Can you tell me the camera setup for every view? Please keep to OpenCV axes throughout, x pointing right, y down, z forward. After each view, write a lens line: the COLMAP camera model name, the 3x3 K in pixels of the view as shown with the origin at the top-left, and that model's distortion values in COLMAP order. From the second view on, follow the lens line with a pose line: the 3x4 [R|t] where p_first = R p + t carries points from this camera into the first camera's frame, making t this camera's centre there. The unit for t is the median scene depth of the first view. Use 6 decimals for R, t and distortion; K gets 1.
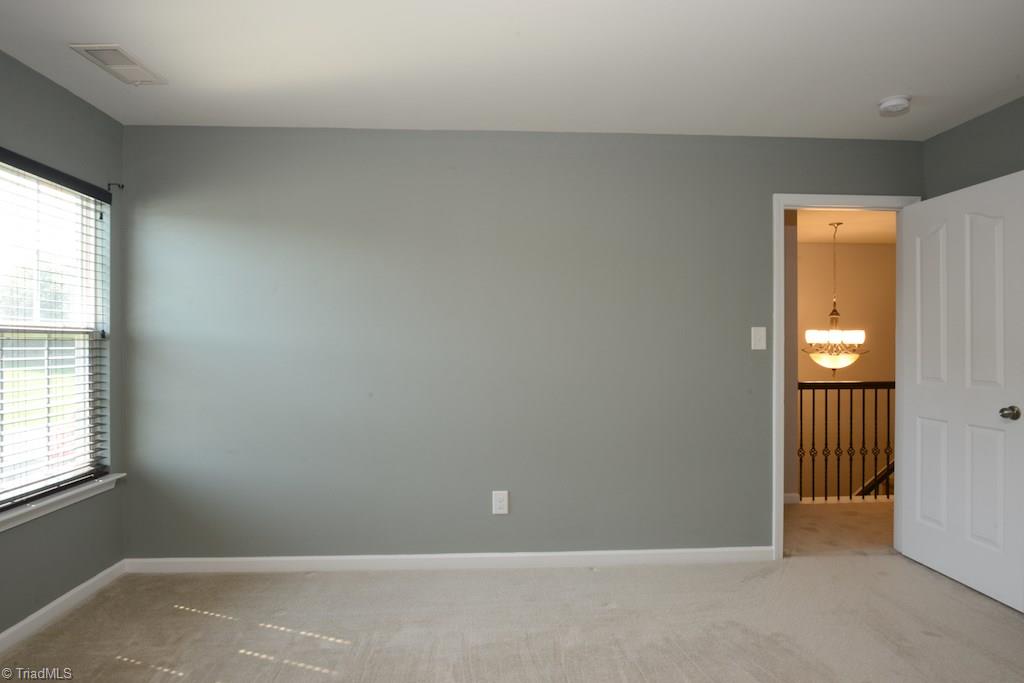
lens RADIAL K [[594.8, 0, 507.5], [0, 594.8, 344.4], [0, 0, 1]] dist [-0.013376, 0.007591]
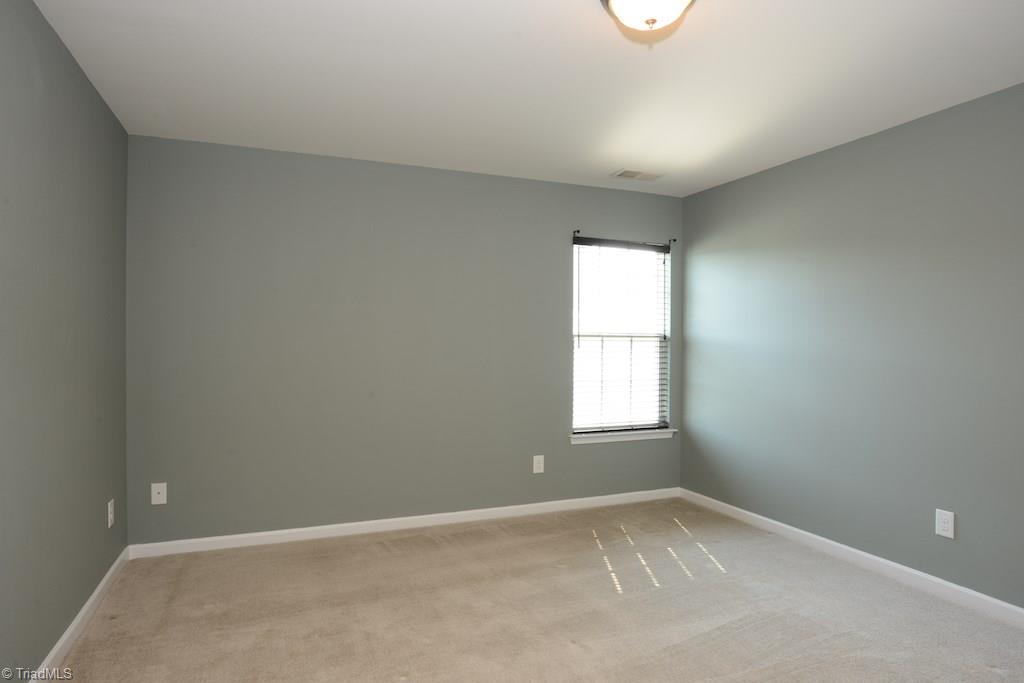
lens RADIAL K [[594.8, 0, 509.1], [0, 594.8, 340.9], [0, 0, 1]] dist [-0.013376, 0.007591]
pose [[0.341079, 0.002410, -0.940032, 0.645757], [-0.011092, 0.999937, -0.001461, -0.001262], [0.939969, 0.010926, 0.341084, 0.078938]]
